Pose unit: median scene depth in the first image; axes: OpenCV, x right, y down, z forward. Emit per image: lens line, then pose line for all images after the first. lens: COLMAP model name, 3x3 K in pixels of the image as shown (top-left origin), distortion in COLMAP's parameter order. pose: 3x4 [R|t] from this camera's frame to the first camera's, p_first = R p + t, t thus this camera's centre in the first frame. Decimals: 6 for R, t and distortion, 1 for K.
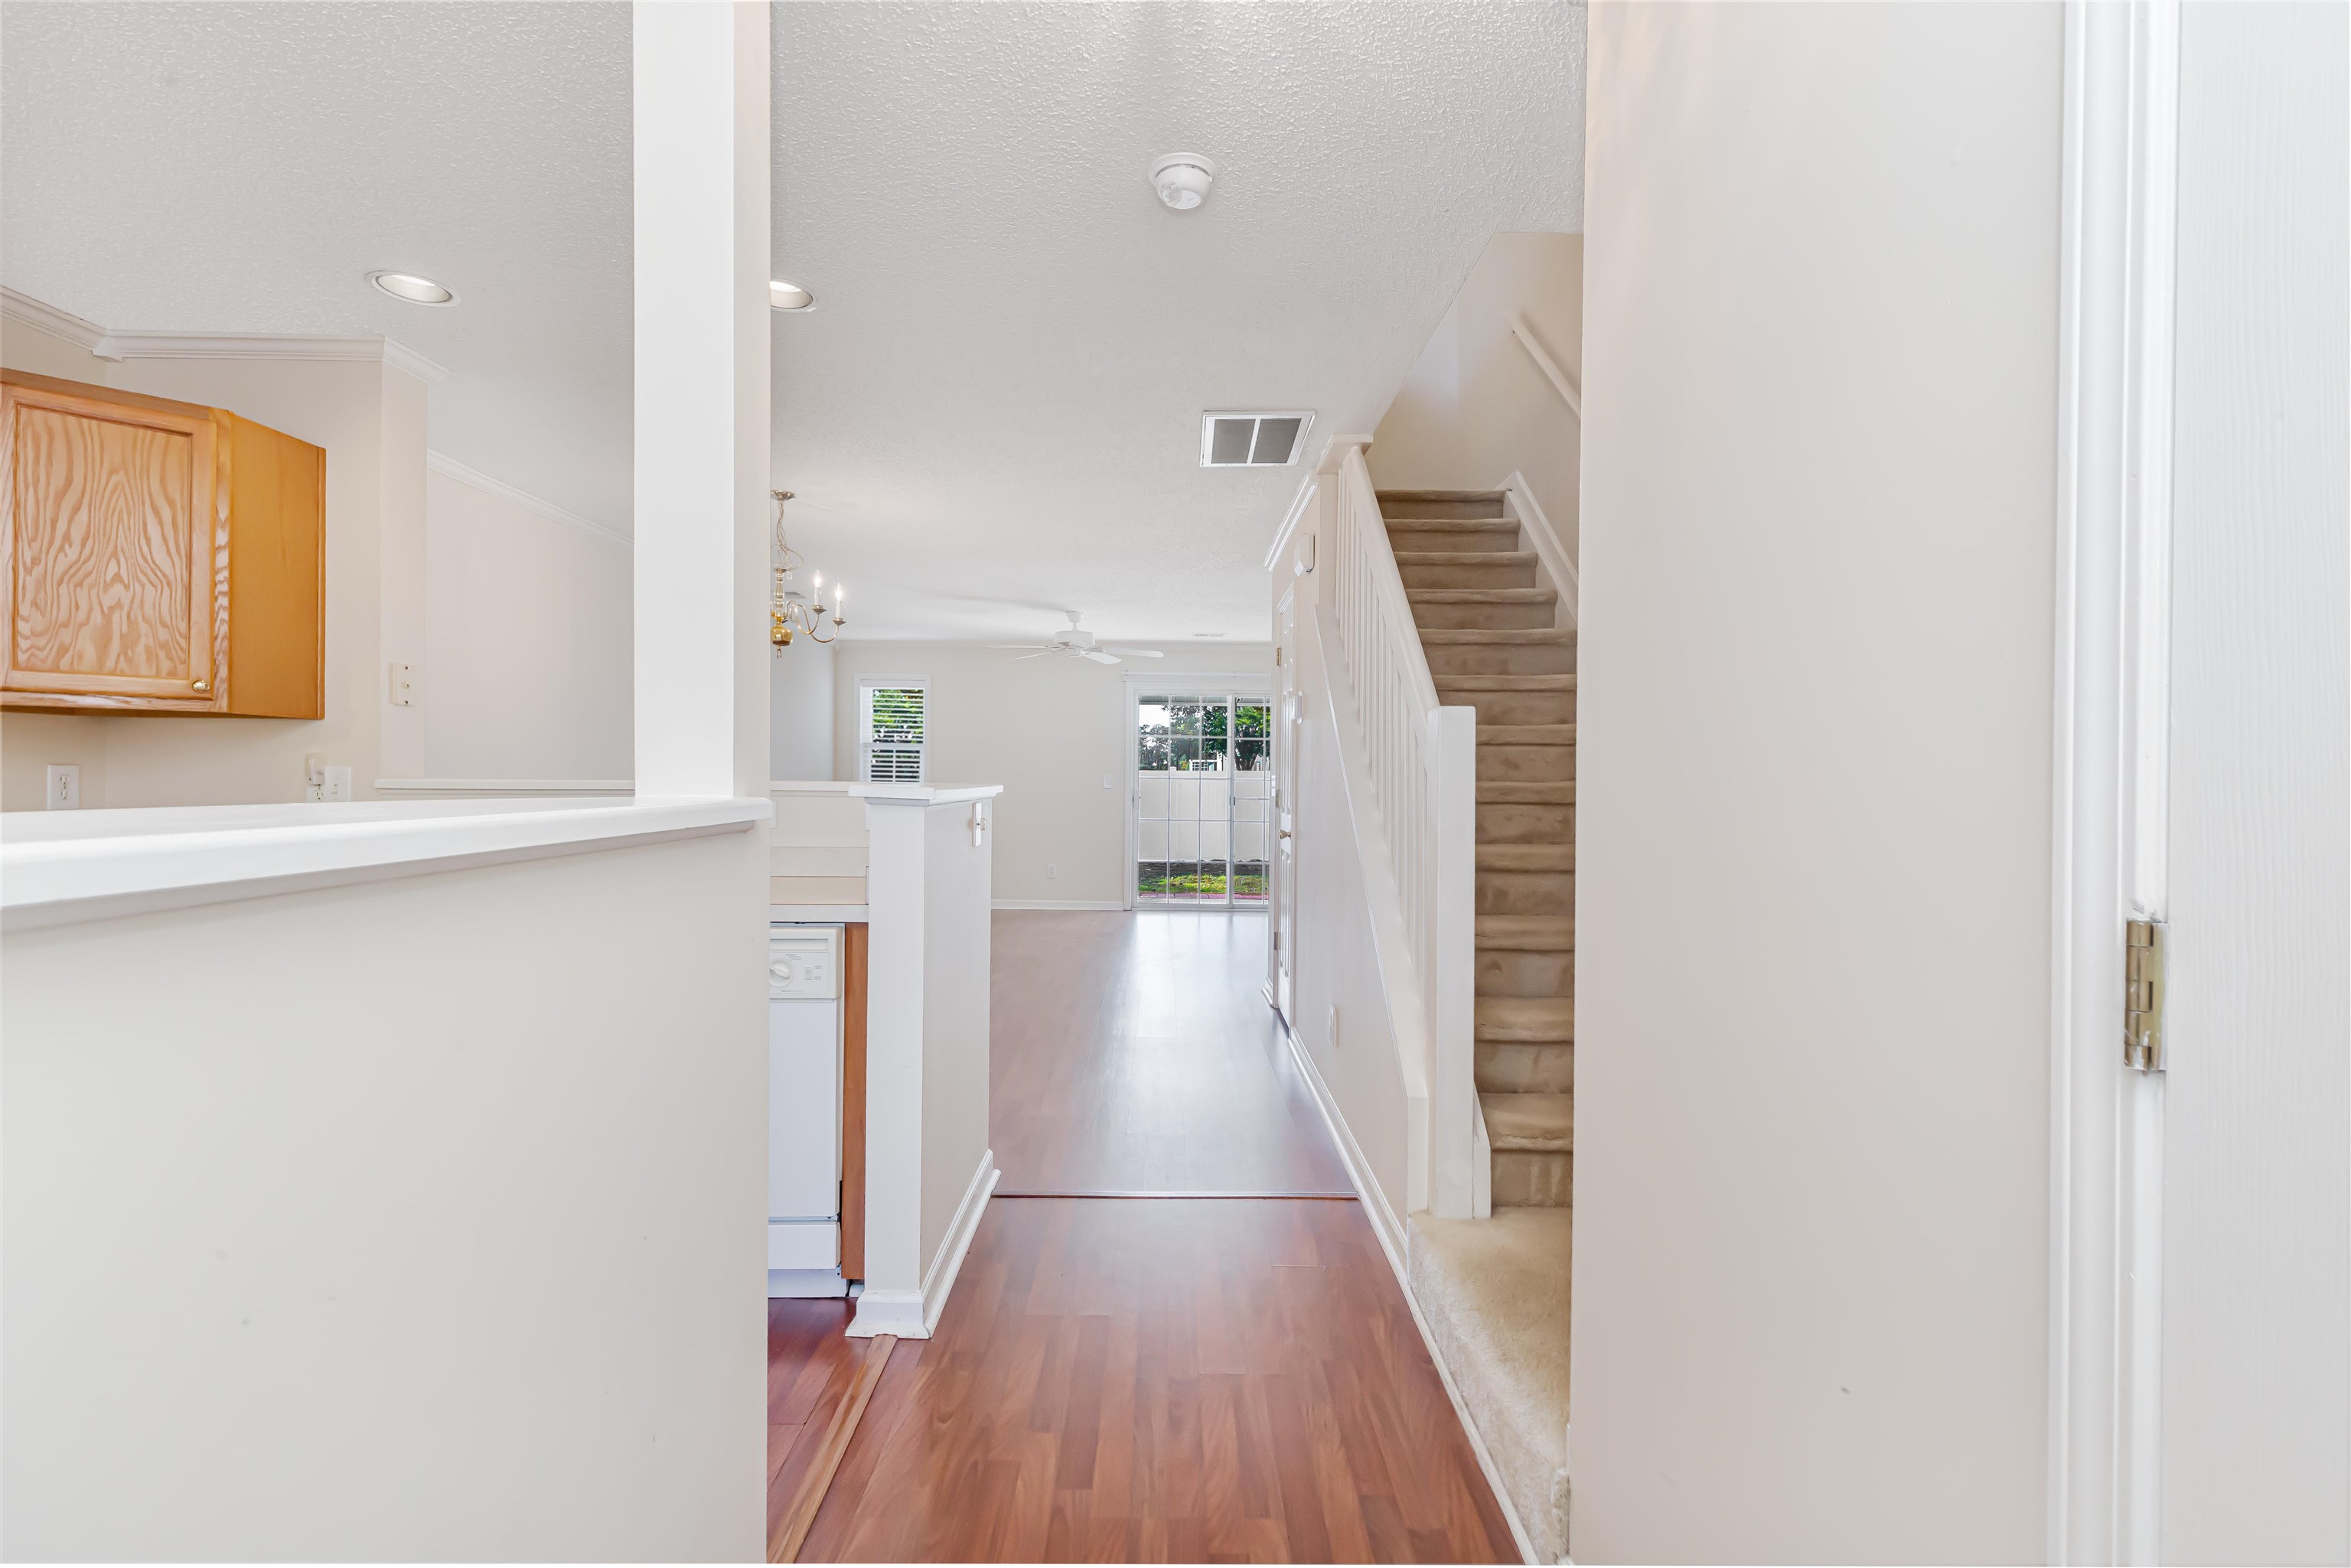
lens RADIAL K [[1041.1, 0, 1175.0], [0, 1041.1, 773.1], [0, 0, 1]] dist [0.001942, 0.000248]
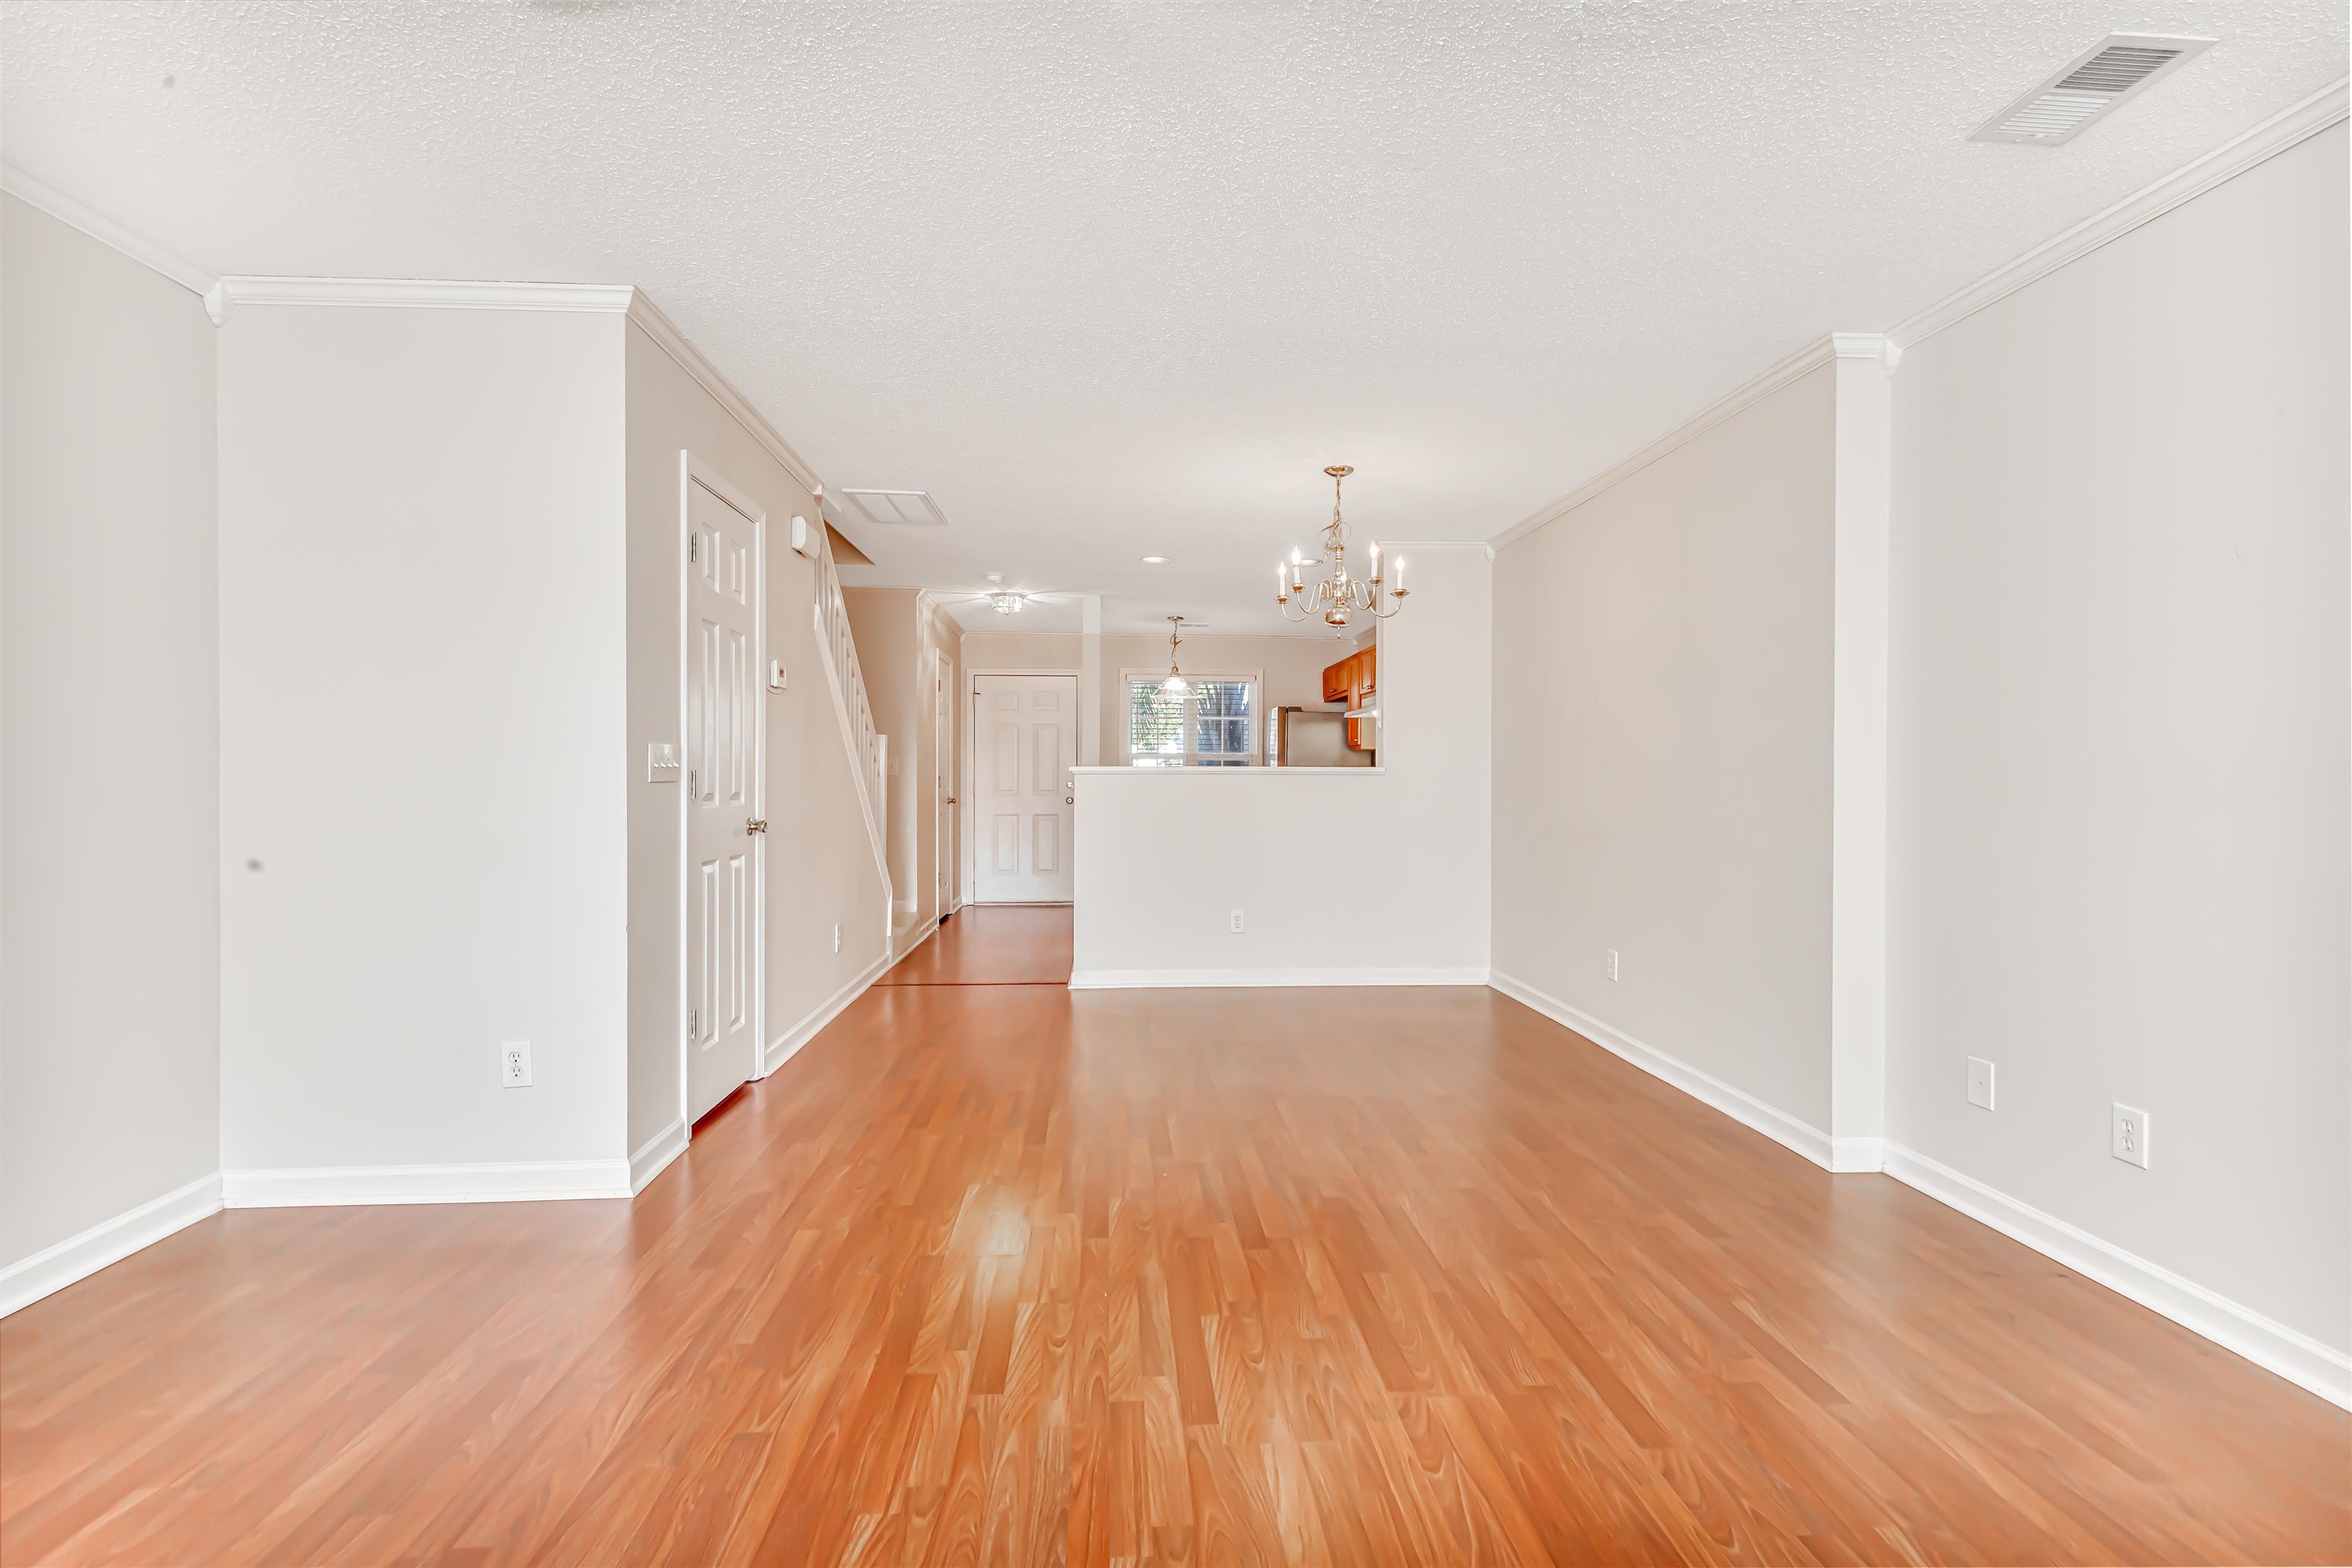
lens RADIAL K [[1045.5, 0, 1172.0], [0, 1045.5, 780.4], [0, 0, 1]] dist [0.005040, 0.000341]
pose [[-0.998605, -0.010819, -0.051688, -0.302681], [-0.010967, 0.999937, 0.002590, 0.036523], [0.051657, 0.003153, -0.998660, 3.376807]]
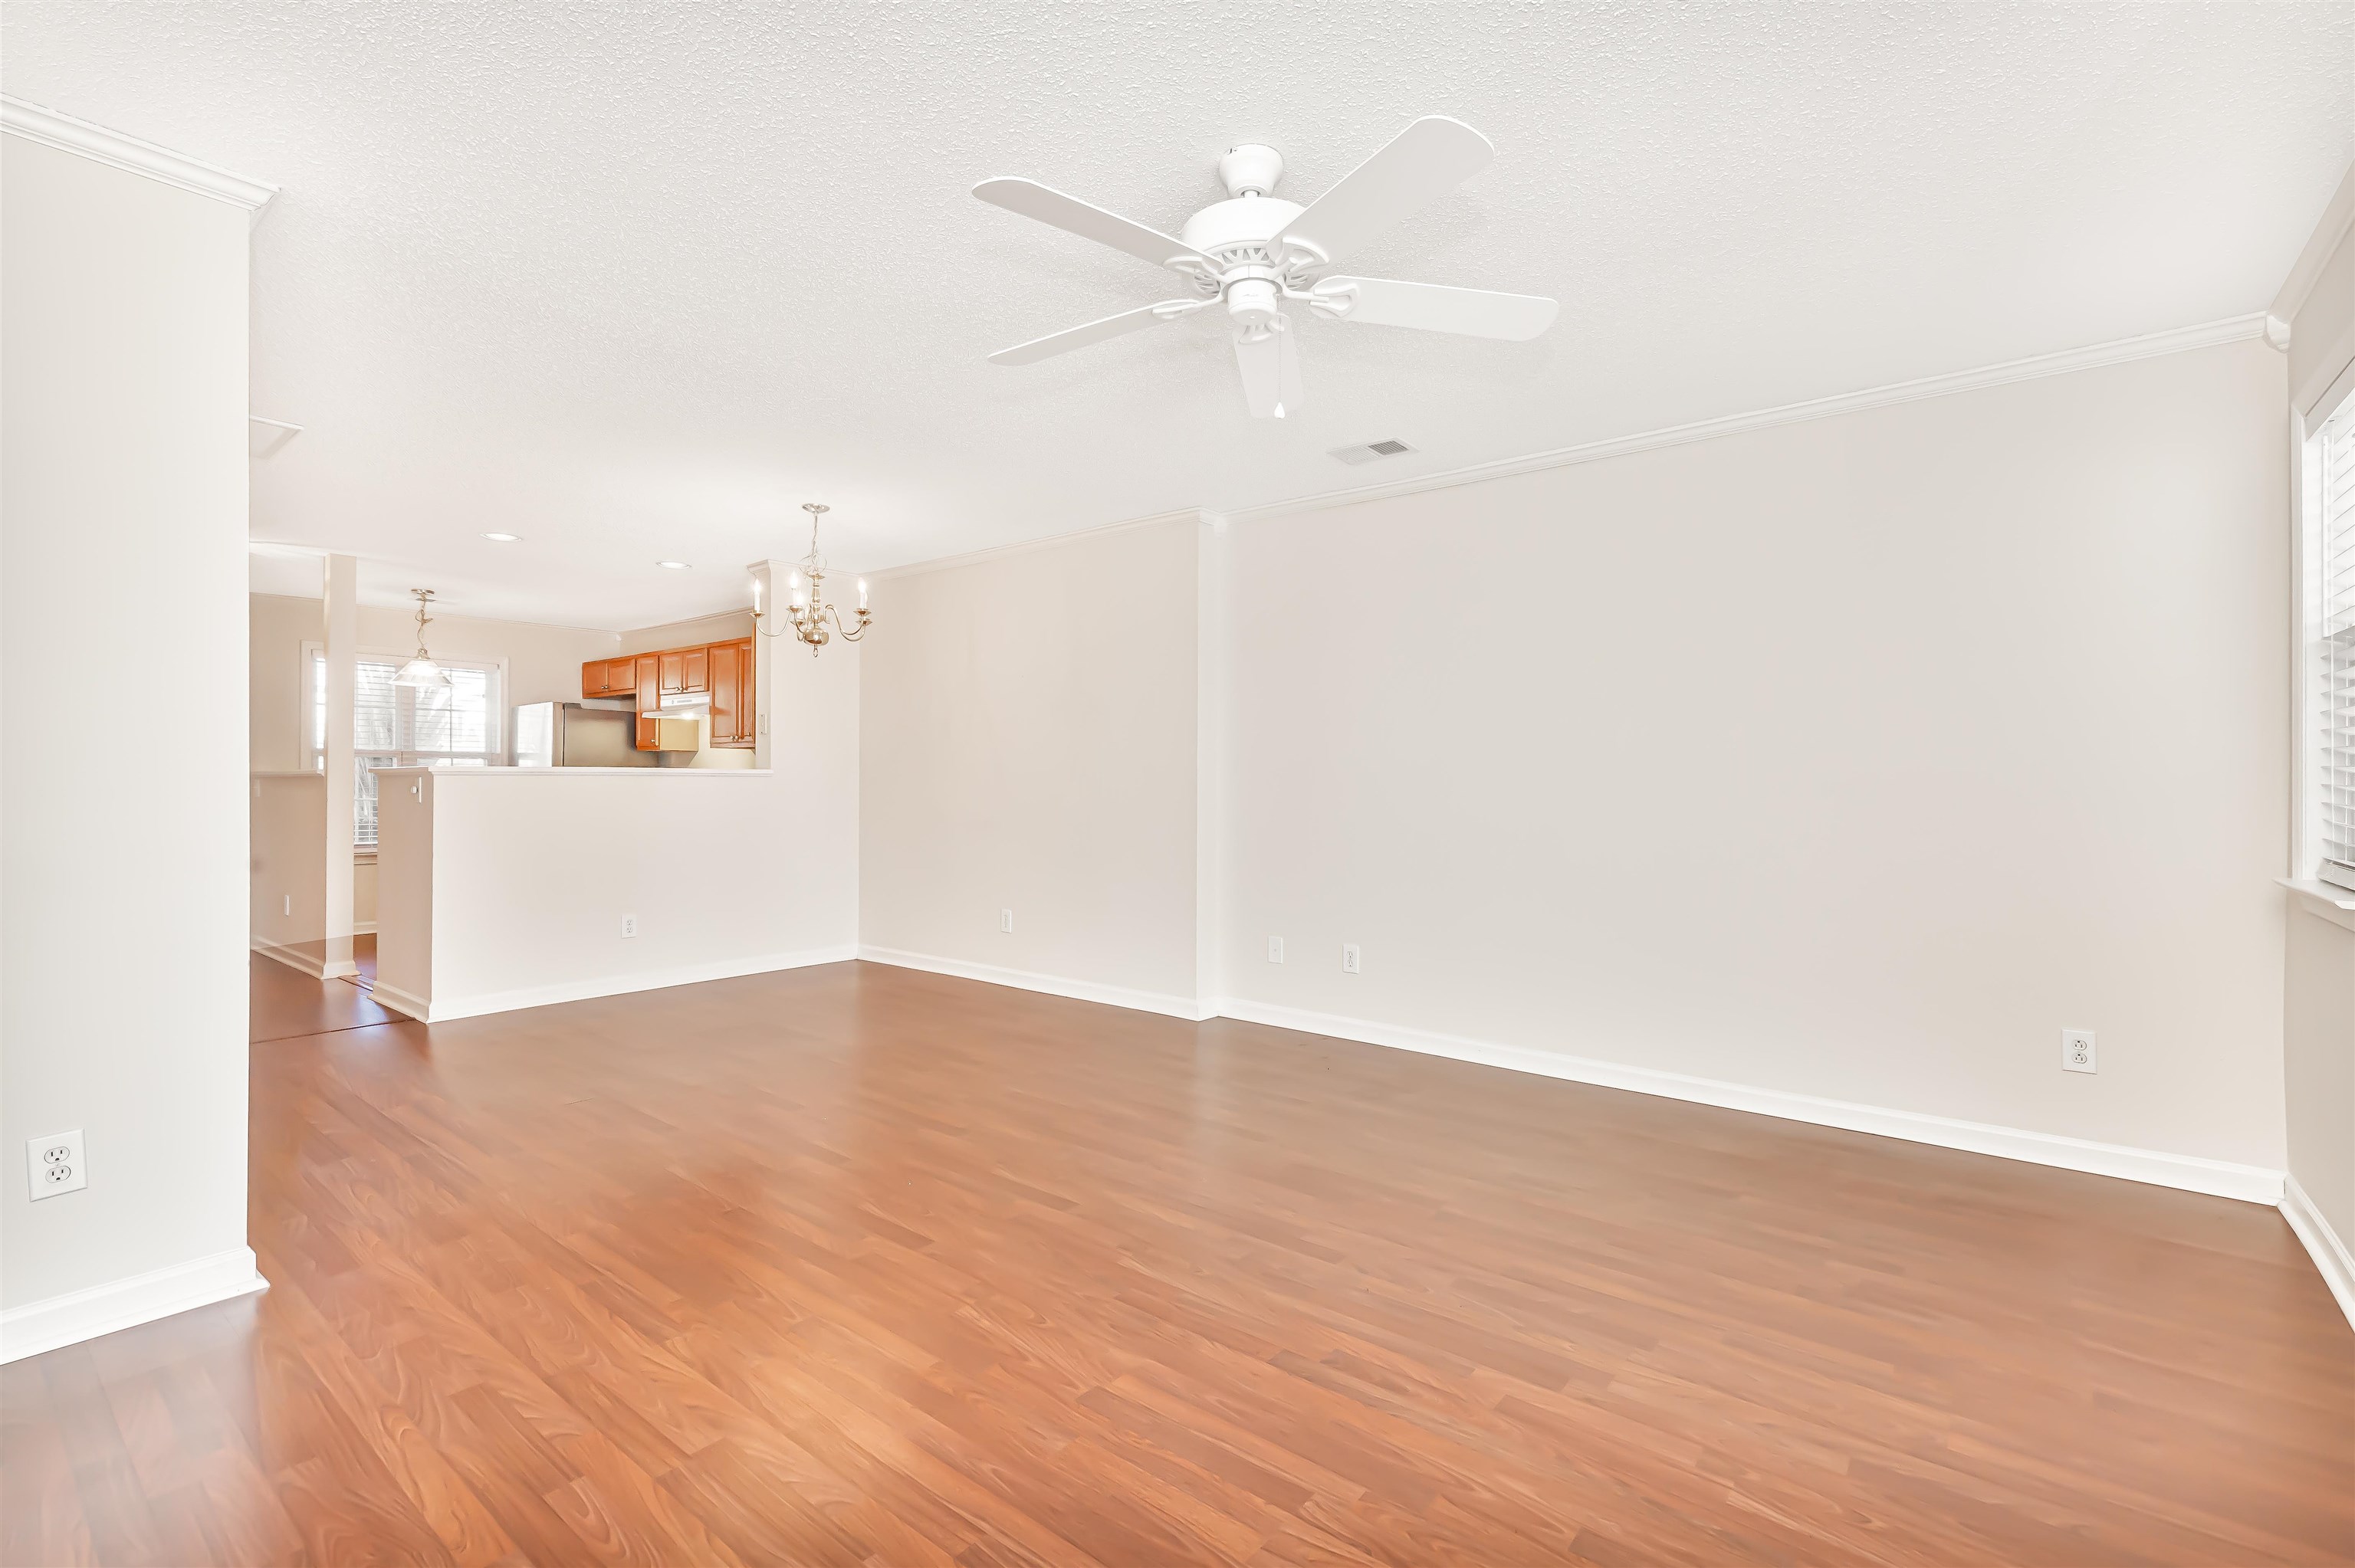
lens RADIAL K [[1065.4, 0, 1169.1], [0, 1065.4, 765.1], [0, 0, 1]] dist [0.002848, 0.000288]
pose [[-0.641745, -0.019186, -0.766678, 0.409128], [-0.005610, 0.999778, -0.020323, 0.045434], [0.766898, -0.008742, -0.641710, 3.445270]]
